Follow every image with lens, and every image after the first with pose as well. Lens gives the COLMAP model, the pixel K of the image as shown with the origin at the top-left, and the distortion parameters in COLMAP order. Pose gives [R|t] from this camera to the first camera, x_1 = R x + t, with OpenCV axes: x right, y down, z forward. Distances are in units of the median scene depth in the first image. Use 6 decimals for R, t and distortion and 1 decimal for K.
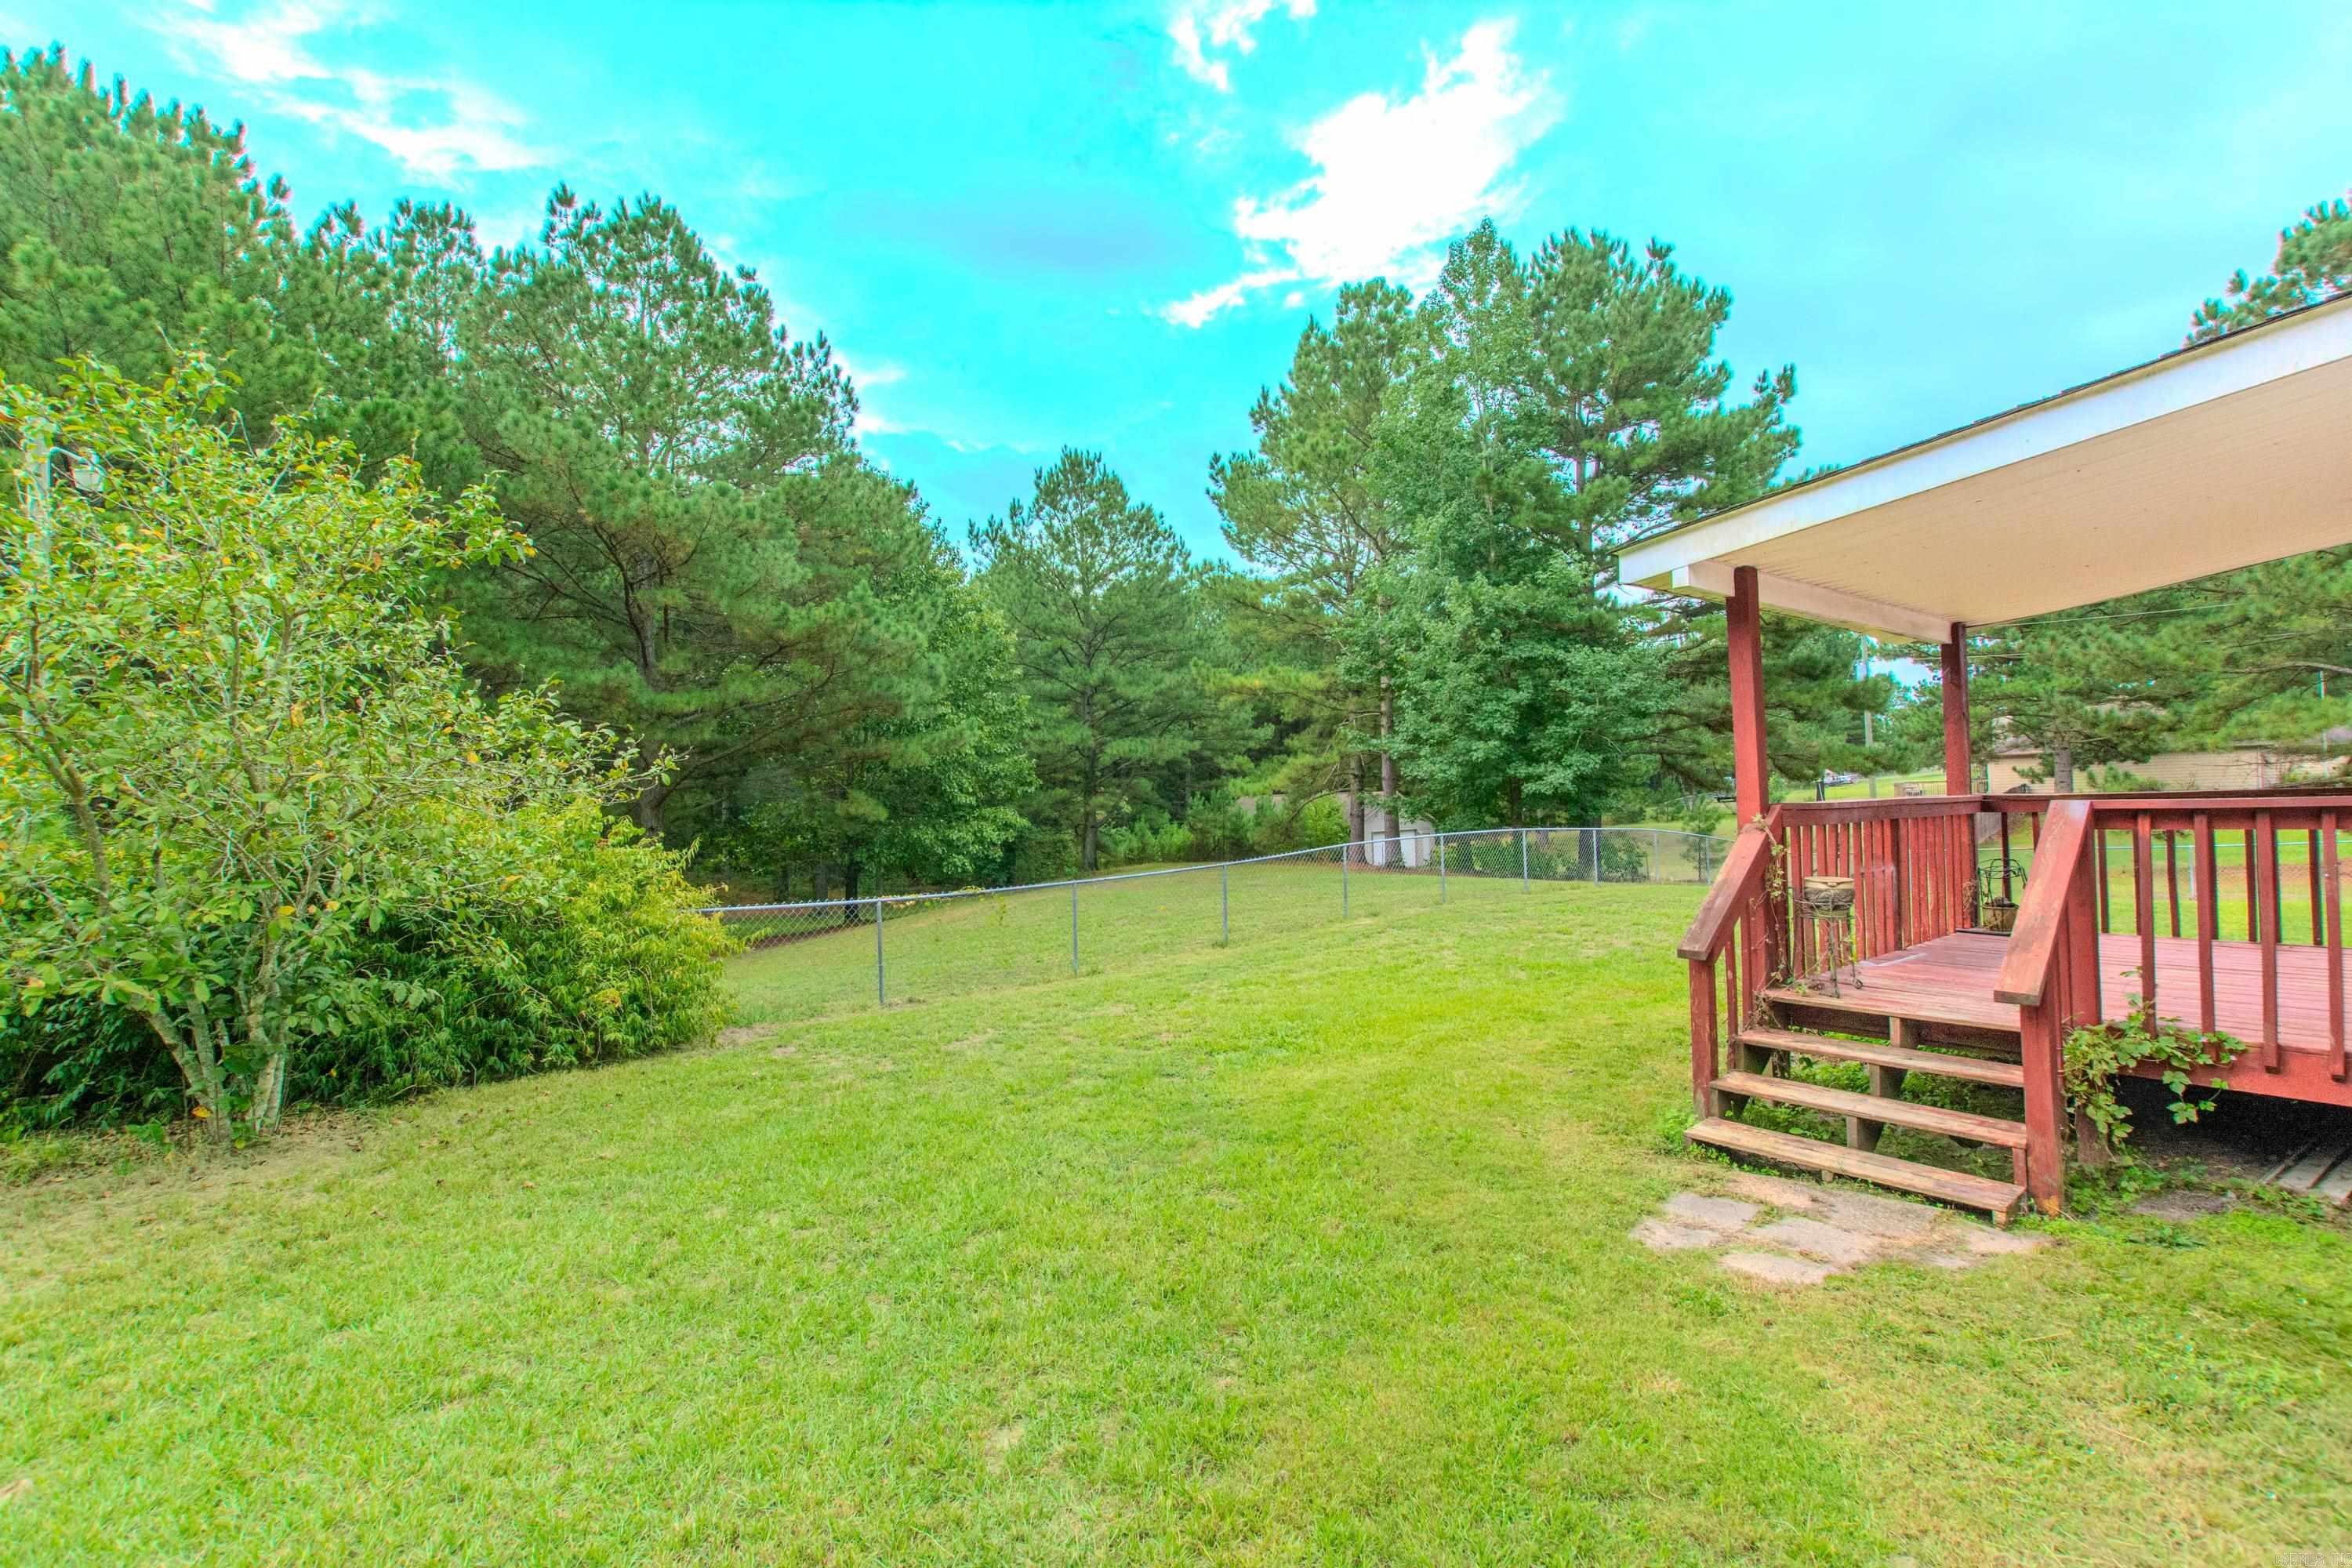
lens RADIAL K [[1028.7, 0, 1186.6], [0, 1028.7, 782.3], [0, 0, 1]] dist [0.008037, -0.003875]
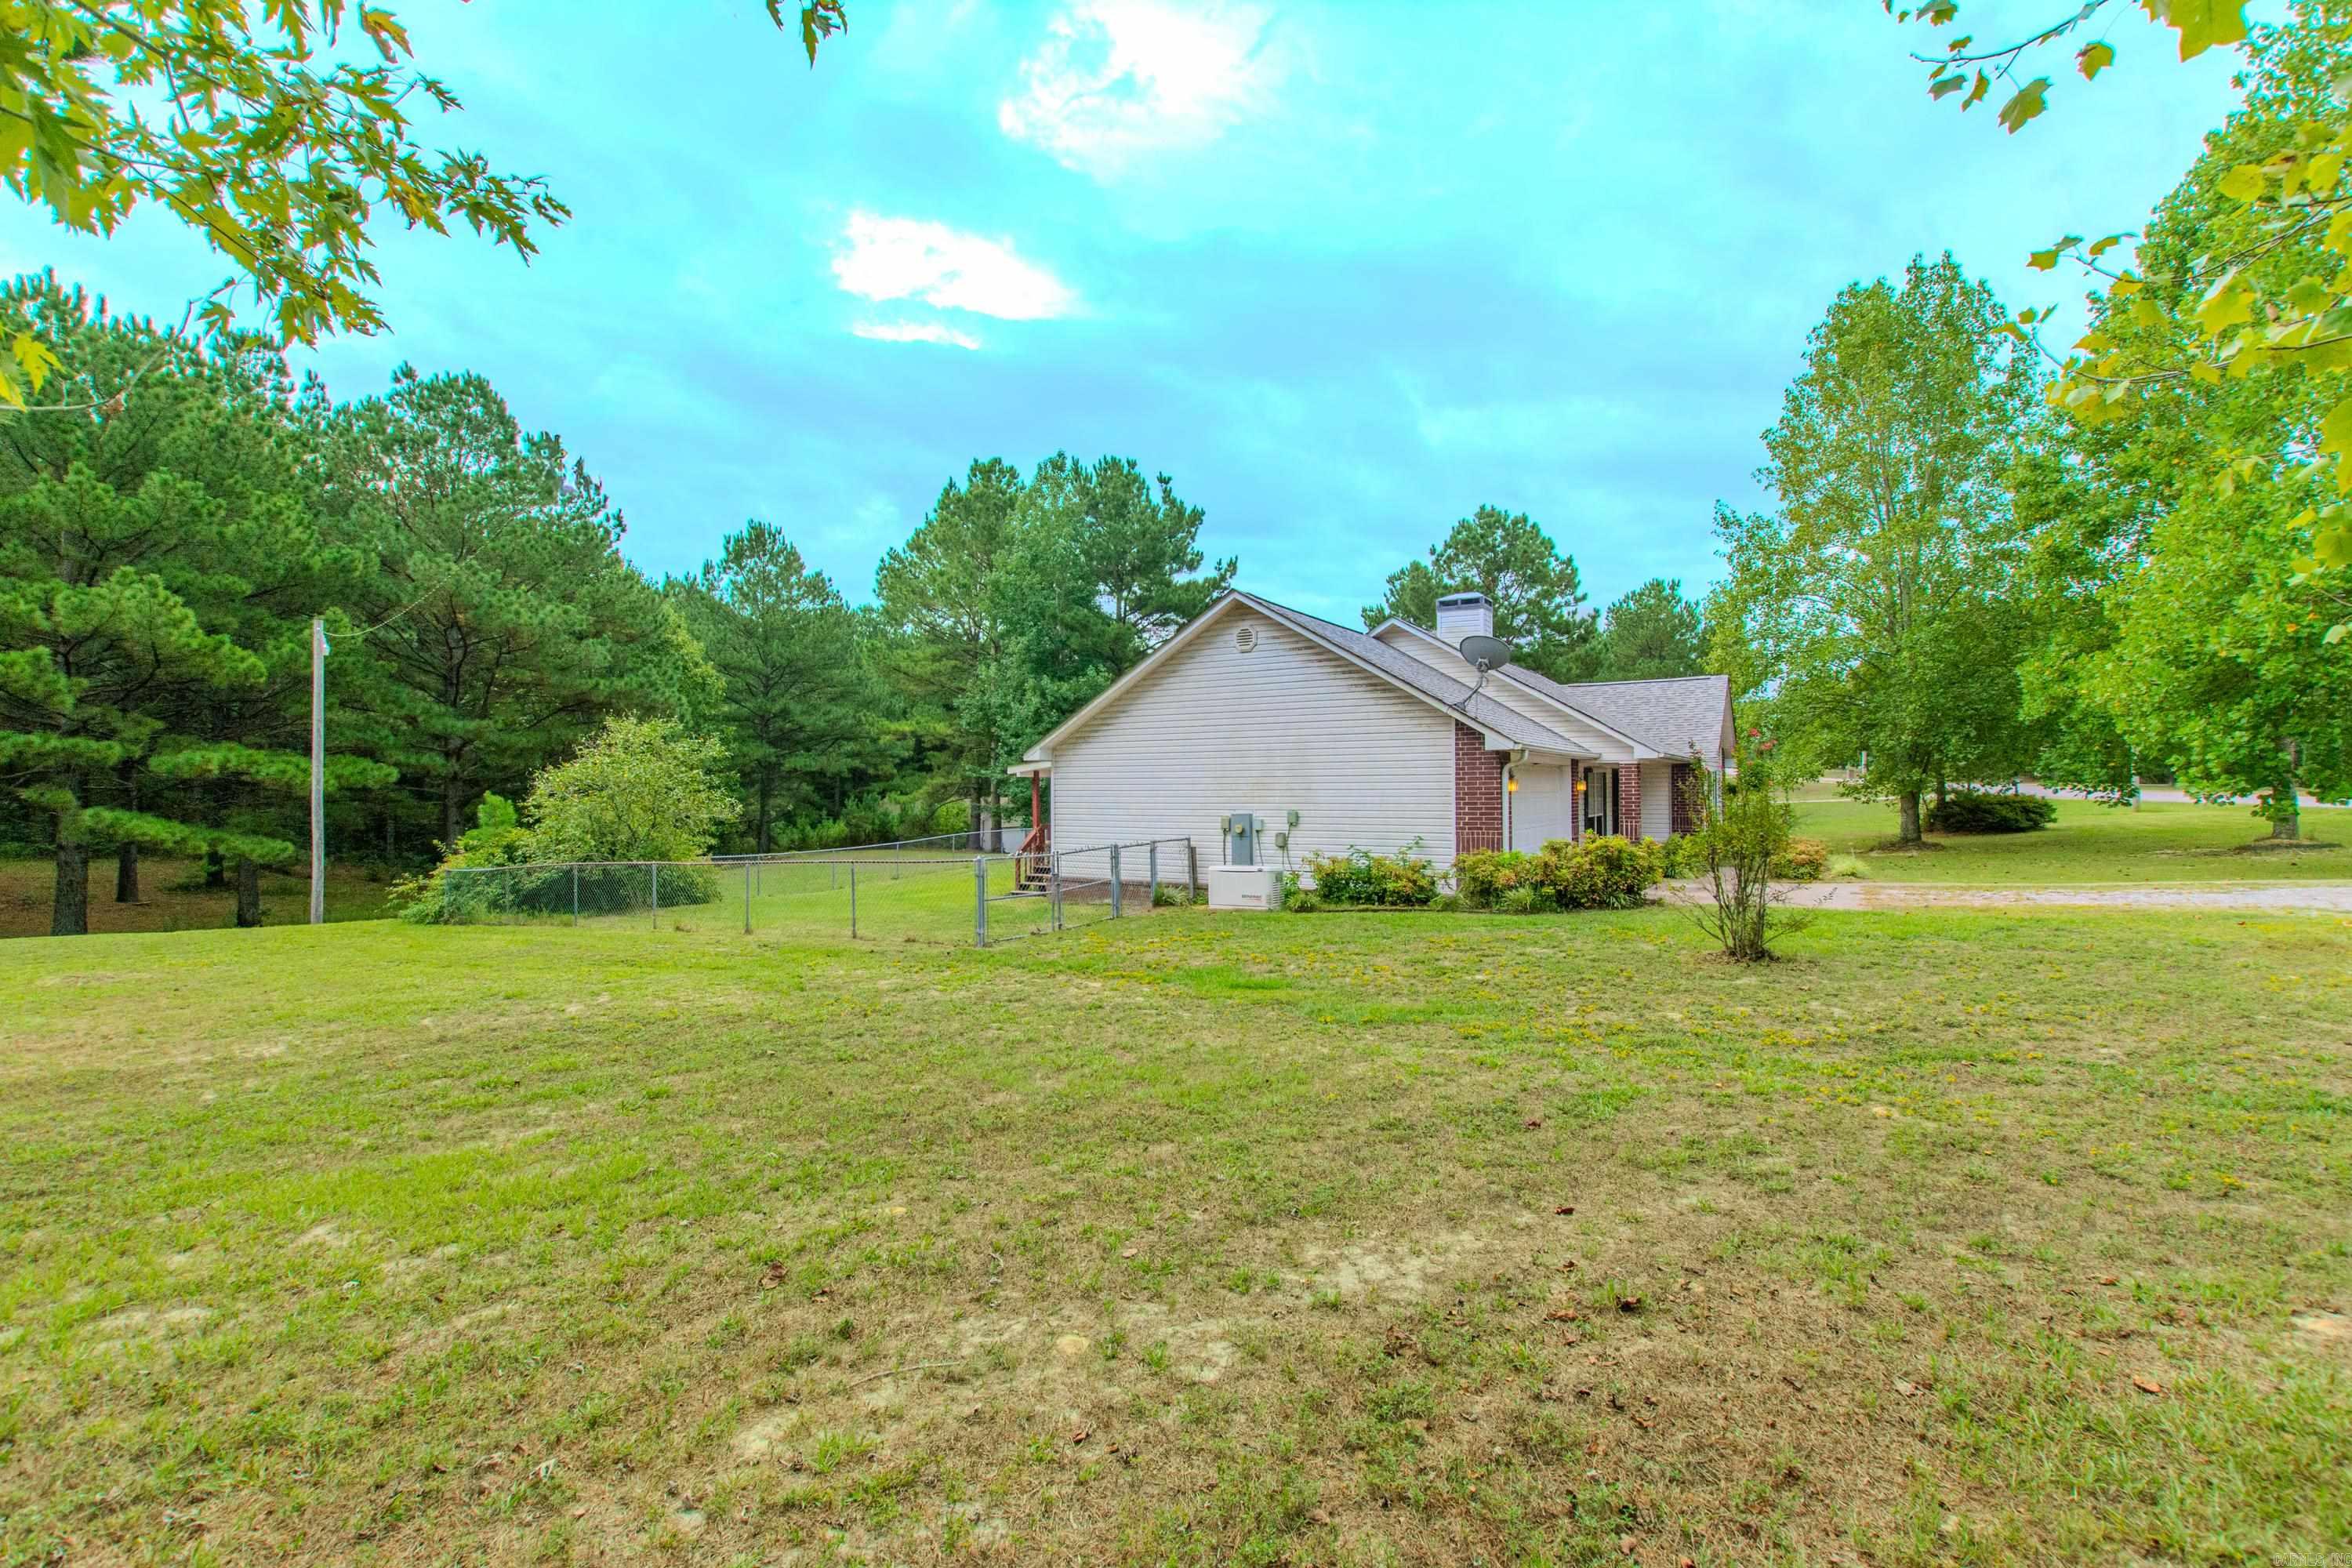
lens RADIAL K [[1028.7, 0, 1180.4], [0, 1028.7, 778.6], [0, 0, 1]] dist [0.008037, -0.003875]
pose [[0.941145, 0.023597, 0.337180, -0.064697], [-0.024801, 0.999692, -0.000738, -0.034370], [-0.337093, -0.007668, 0.941440, -0.576121]]
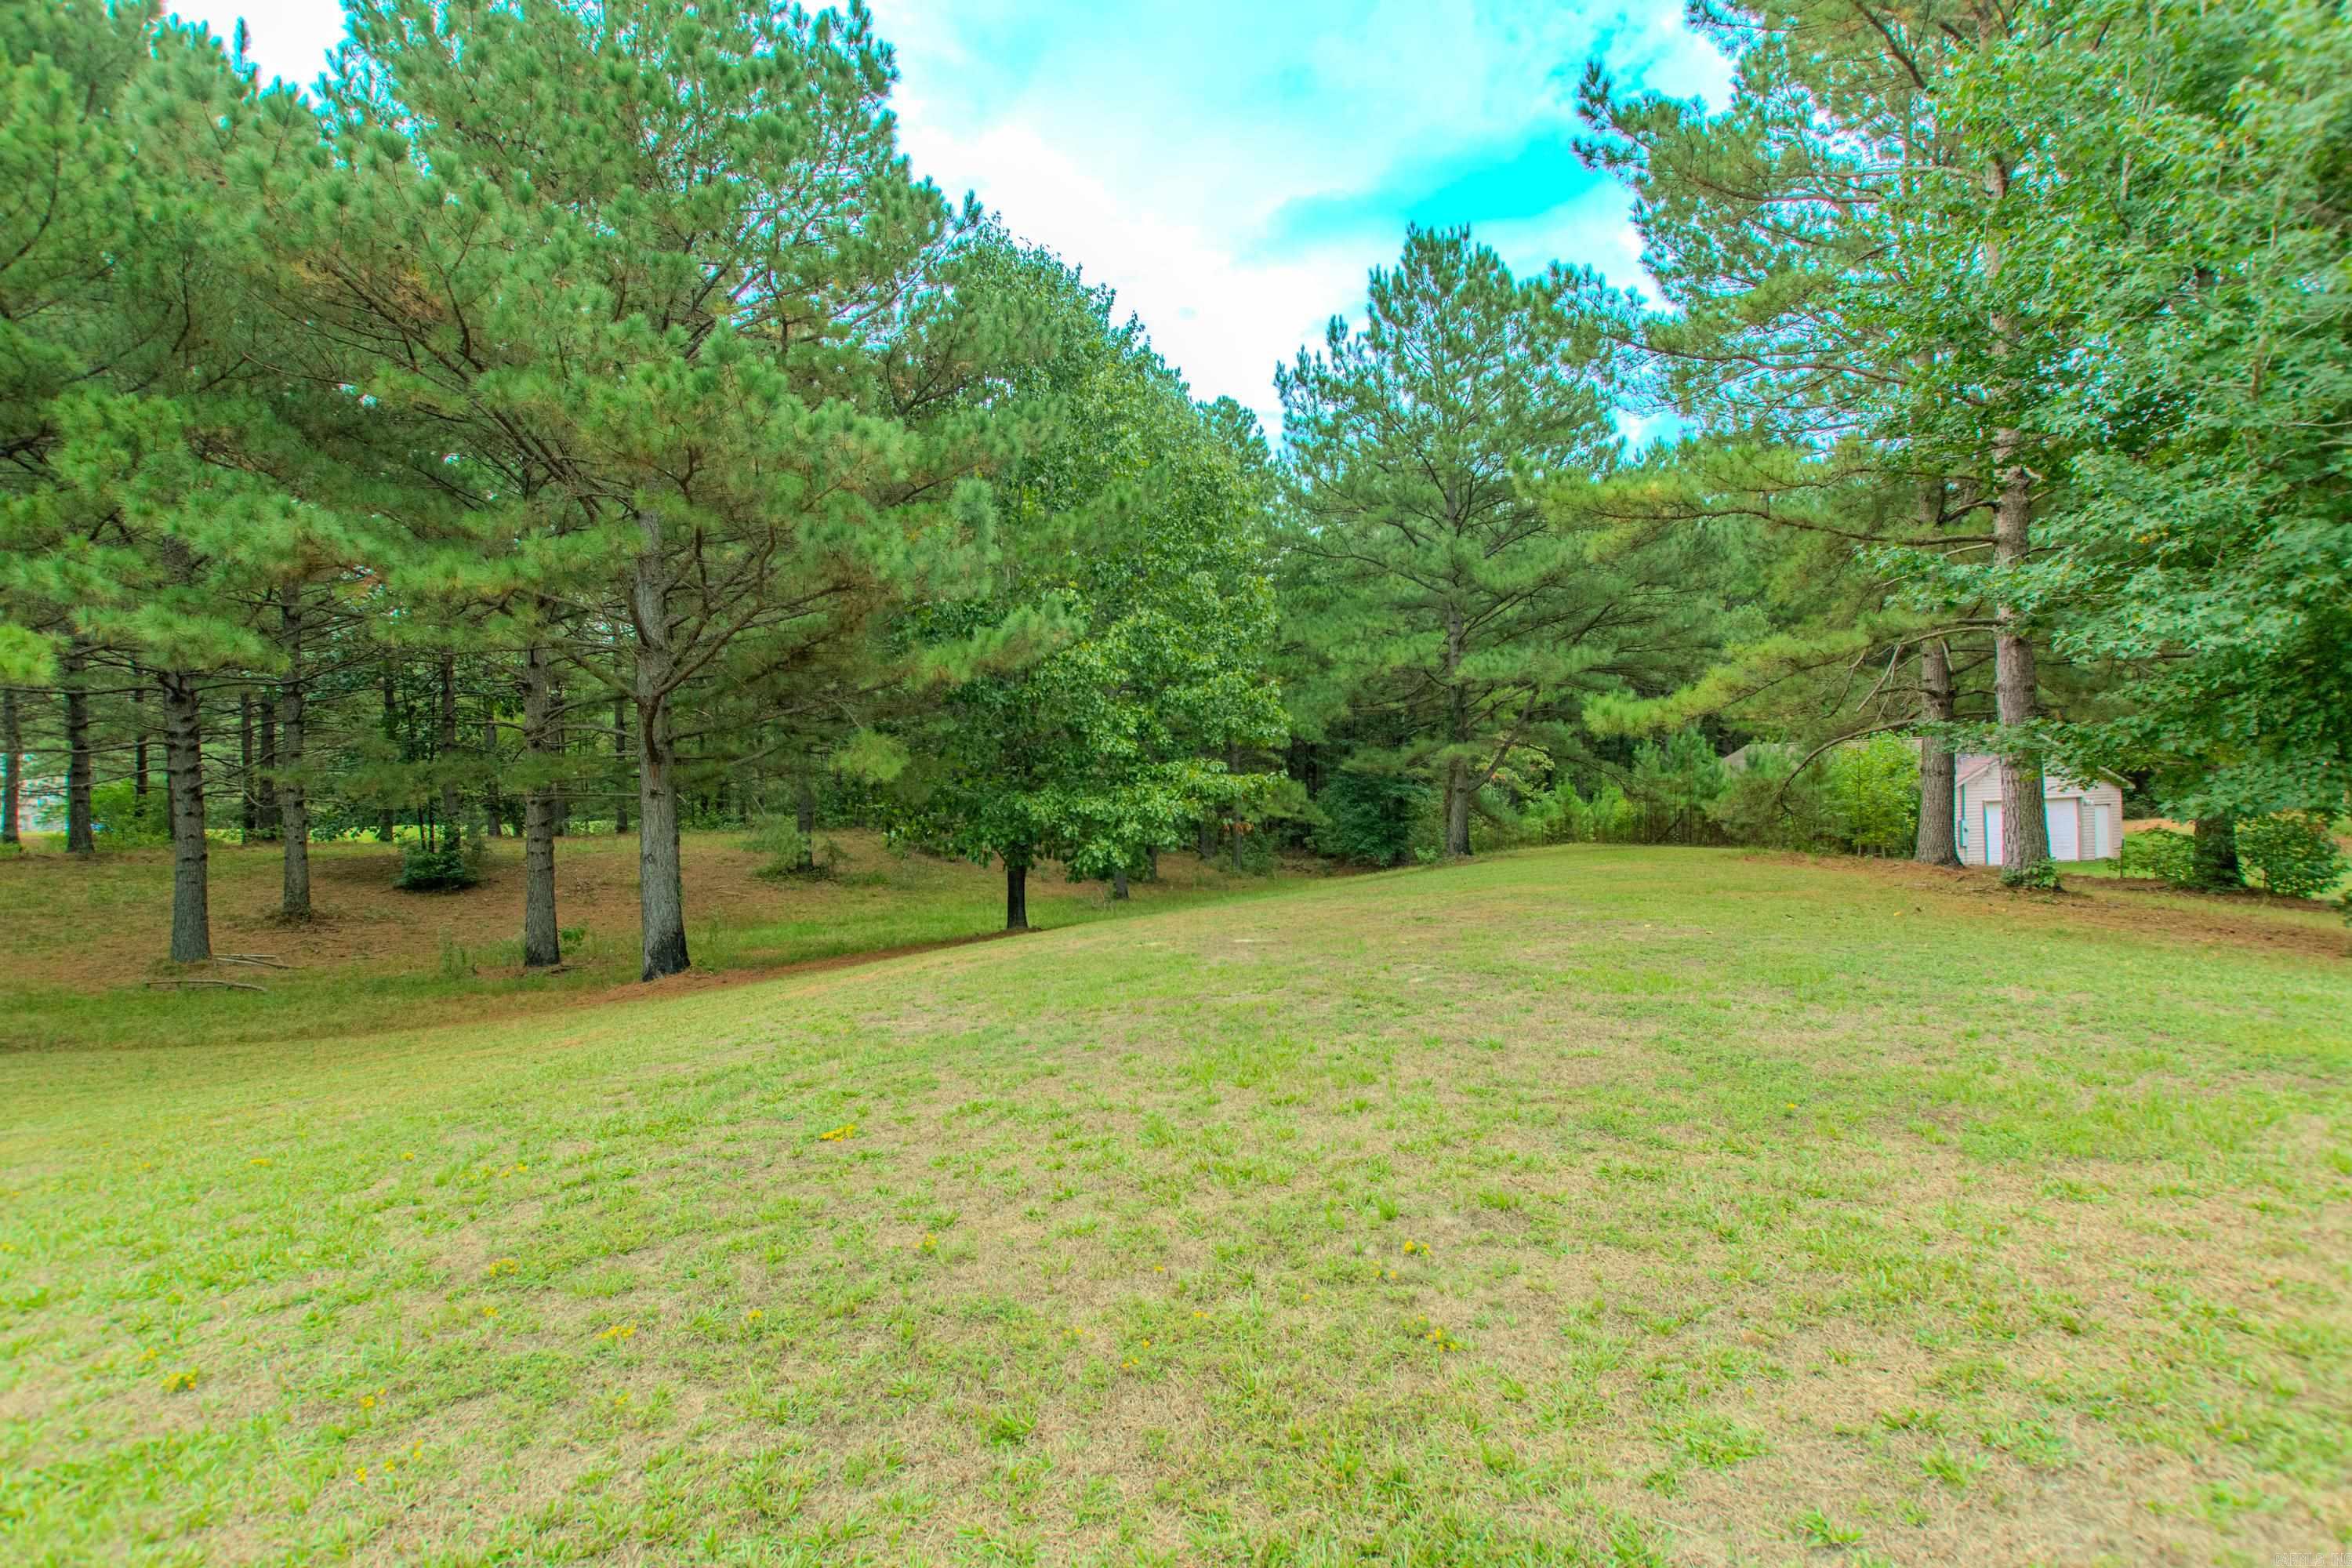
lens RADIAL K [[1028.7, 0, 1197.2], [0, 1028.7, 778.6], [0, 0, 1]] dist [0.008037, -0.003875]
pose [[0.889895, -0.000110, -0.456166, 0.100219], [0.015813, 0.999406, 0.030607, 0.019101], [0.455892, -0.034450, 0.889368, 0.511707]]
